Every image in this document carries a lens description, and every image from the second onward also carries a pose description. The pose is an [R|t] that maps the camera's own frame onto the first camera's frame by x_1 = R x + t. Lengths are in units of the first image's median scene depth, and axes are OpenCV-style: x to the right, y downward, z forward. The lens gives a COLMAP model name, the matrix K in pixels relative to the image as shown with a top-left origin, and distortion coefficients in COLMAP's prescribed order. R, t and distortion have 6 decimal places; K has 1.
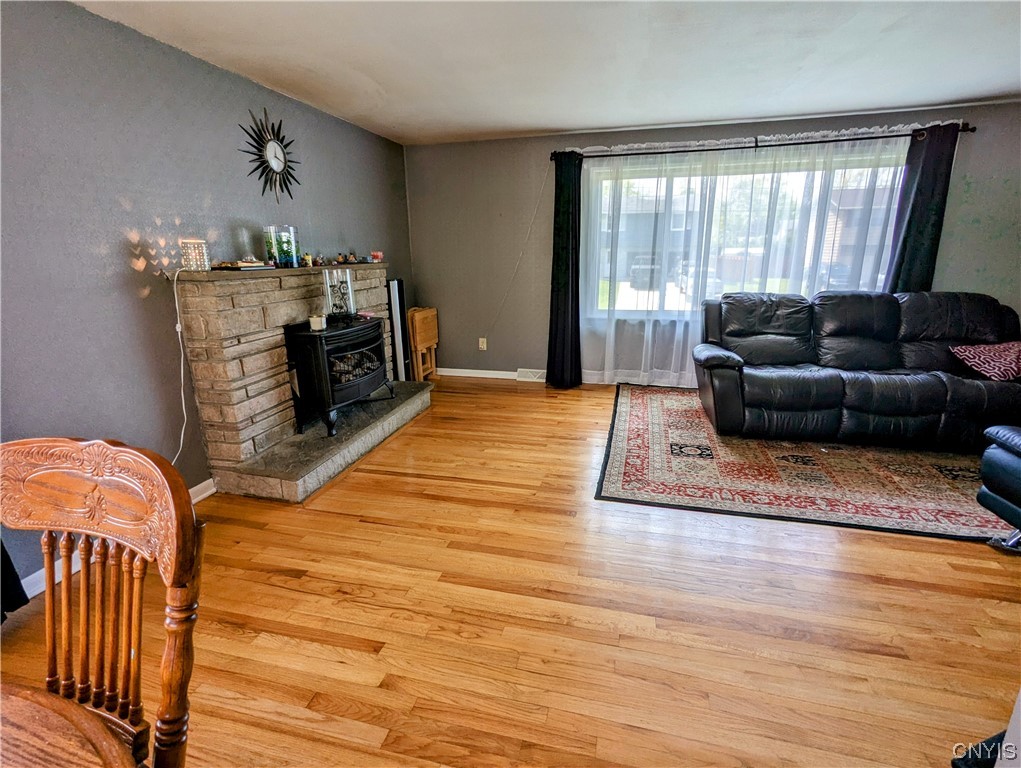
lens RADIAL K [[489.9, 0, 514.0], [0, 489.9, 385.7], [0, 0, 1]] dist [0.000692, -0.000470]
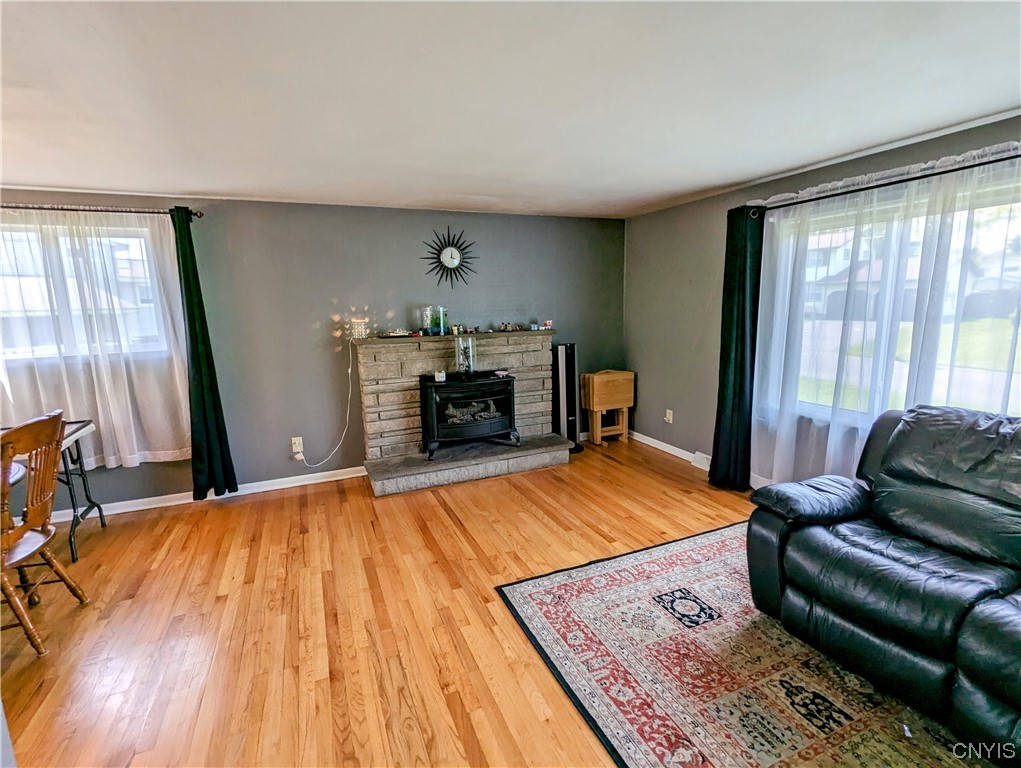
lens RADIAL K [[489.9, 0, 514.8], [0, 489.9, 385.1], [0, 0, 1]] dist [0.000692, -0.000470]
pose [[0.605693, 0.132435, -0.784600, 0.759293], [-0.195651, 0.980567, 0.014475, -0.157689], [0.771270, 0.144741, 0.619833, 0.308759]]
